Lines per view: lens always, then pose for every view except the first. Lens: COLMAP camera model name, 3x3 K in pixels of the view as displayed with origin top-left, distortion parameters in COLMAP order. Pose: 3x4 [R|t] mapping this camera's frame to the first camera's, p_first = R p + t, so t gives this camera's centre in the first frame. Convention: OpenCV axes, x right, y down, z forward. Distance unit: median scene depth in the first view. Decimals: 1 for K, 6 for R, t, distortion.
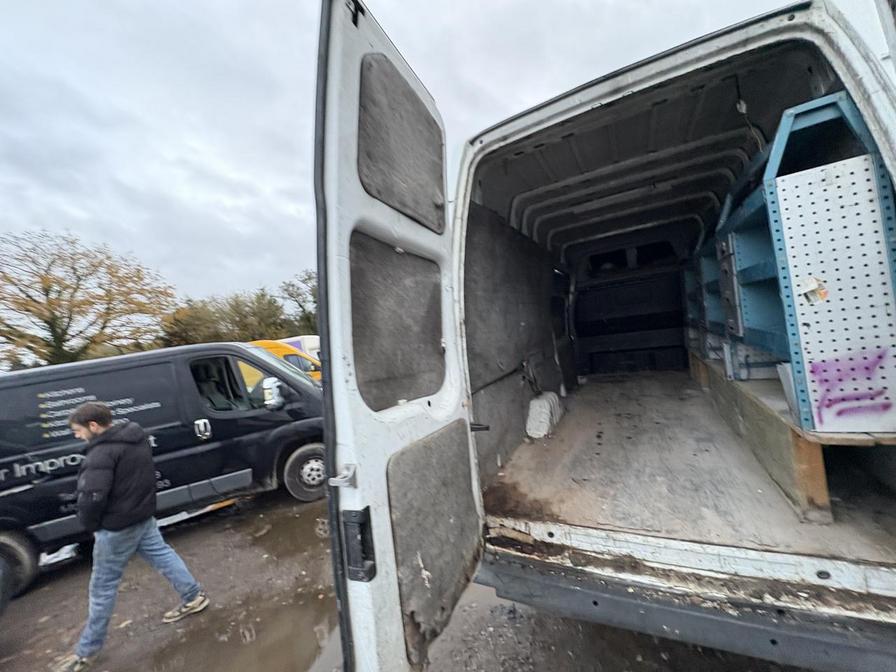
lens RADIAL K [[356.7, 0, 450.3], [0, 356.7, 338.3], [0, 0, 1]] dist [-0.000863, 0.000465]
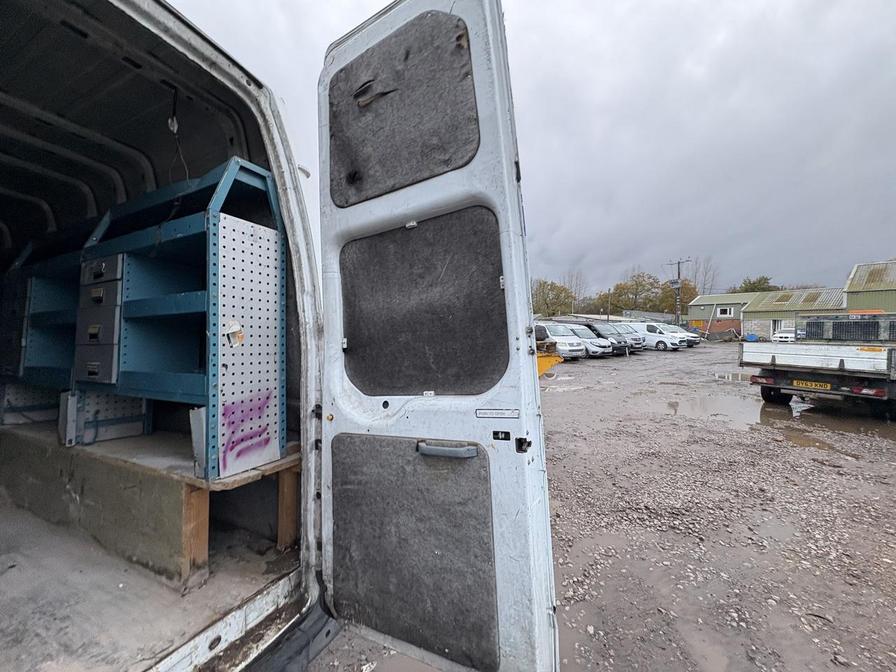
lens RADIAL K [[356.7, 0, 444.0], [0, 356.7, 334.6], [0, 0, 1]] dist [-0.000863, 0.000465]
pose [[-0.026831, 0.176768, 0.983887, 0.000647], [0.020244, 0.984135, -0.176261, 0.062353], [-0.999435, 0.015189, -0.029984, 0.424086]]
